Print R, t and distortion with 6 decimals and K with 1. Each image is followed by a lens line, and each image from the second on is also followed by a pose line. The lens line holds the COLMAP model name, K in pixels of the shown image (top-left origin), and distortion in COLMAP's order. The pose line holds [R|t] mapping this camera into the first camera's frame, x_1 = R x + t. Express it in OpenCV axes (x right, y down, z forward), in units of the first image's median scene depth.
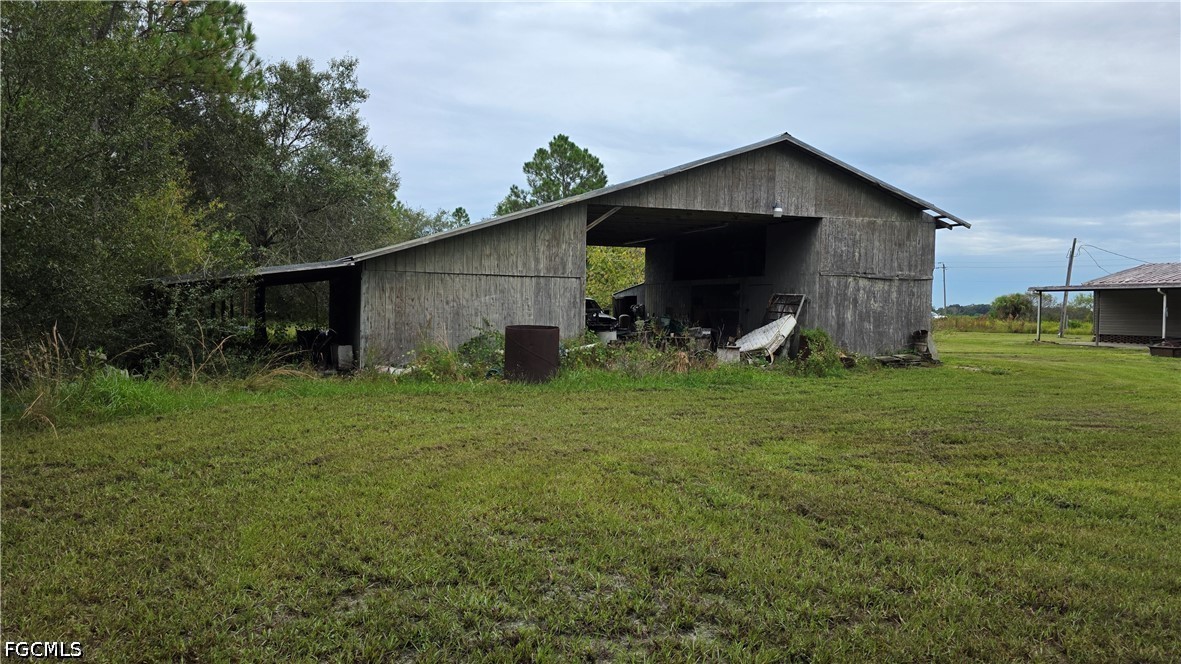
lens RADIAL K [[783.2, 0, 592.7], [0, 783.2, 334.7], [0, 0, 1]] dist [0.059022, -0.051055]
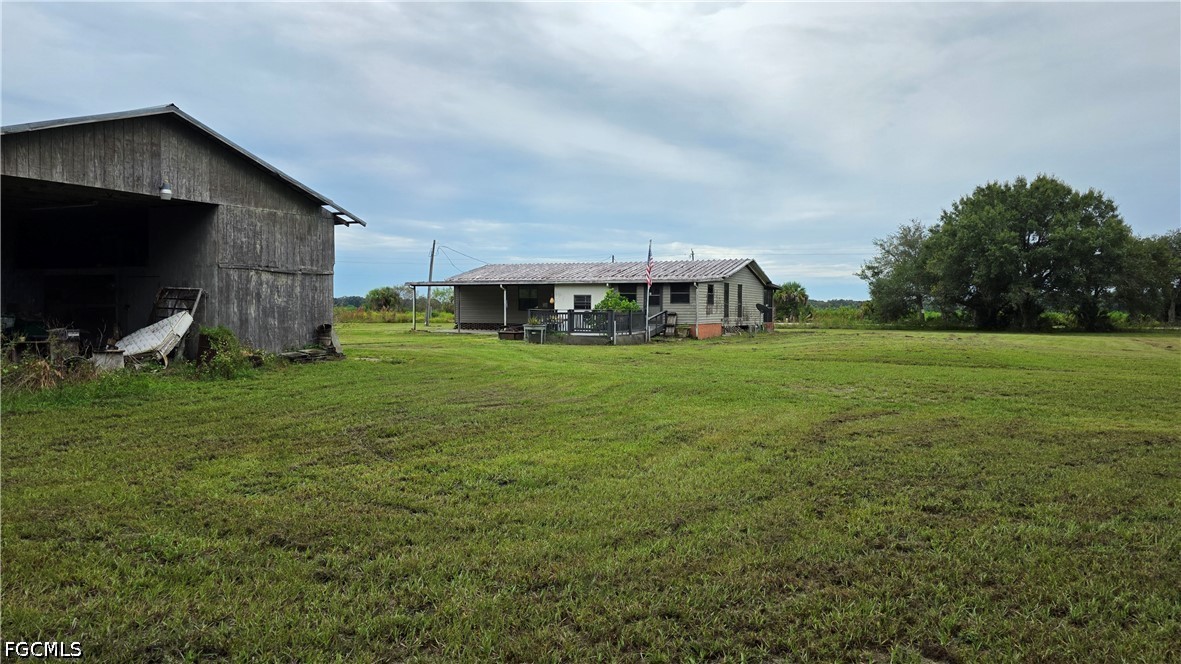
lens RADIAL K [[780.8, 0, 579.0], [0, 780.8, 330.3], [0, 0, 1]] dist [0.075338, -0.074778]
pose [[0.737392, -0.032553, 0.674680, -0.024411], [0.029180, 0.999441, 0.016331, -0.005452], [-0.674835, 0.007645, 0.737929, 0.040580]]
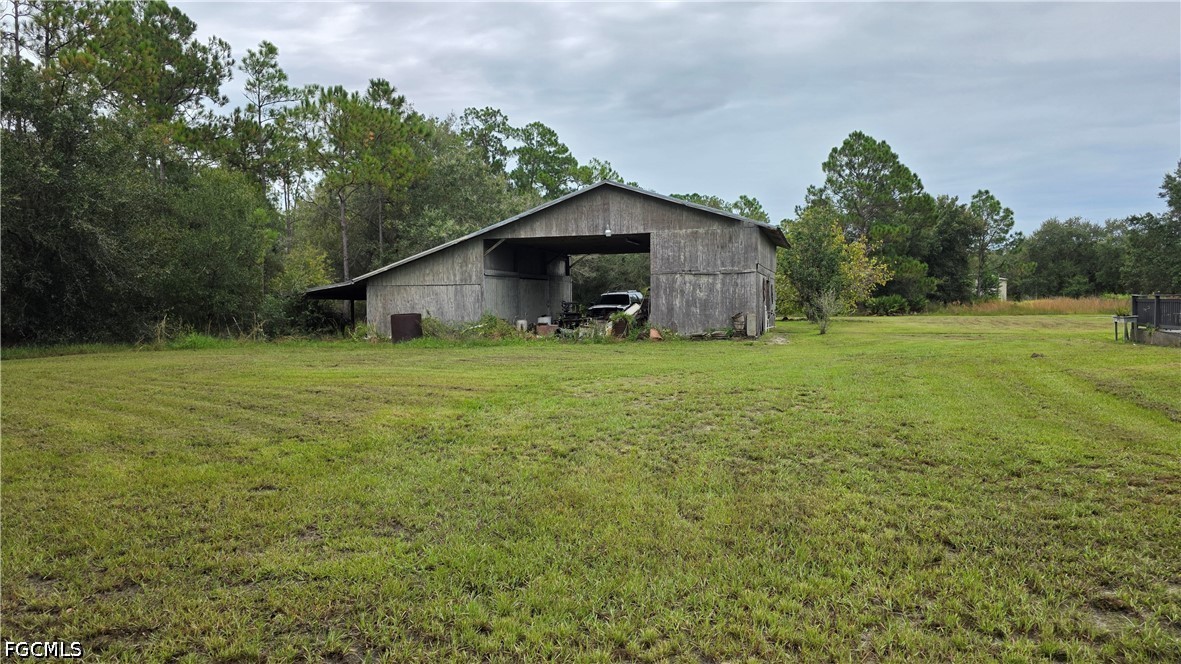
lens RADIAL K [[780.8, 0, 579.0], [0, 780.8, 330.3], [0, 0, 1]] dist [0.075338, -0.074778]
pose [[0.808992, -0.005047, -0.587798, 0.993808], [0.004954, 0.999986, -0.001768, 0.025305], [0.587799, -0.001481, 0.809005, -0.190514]]
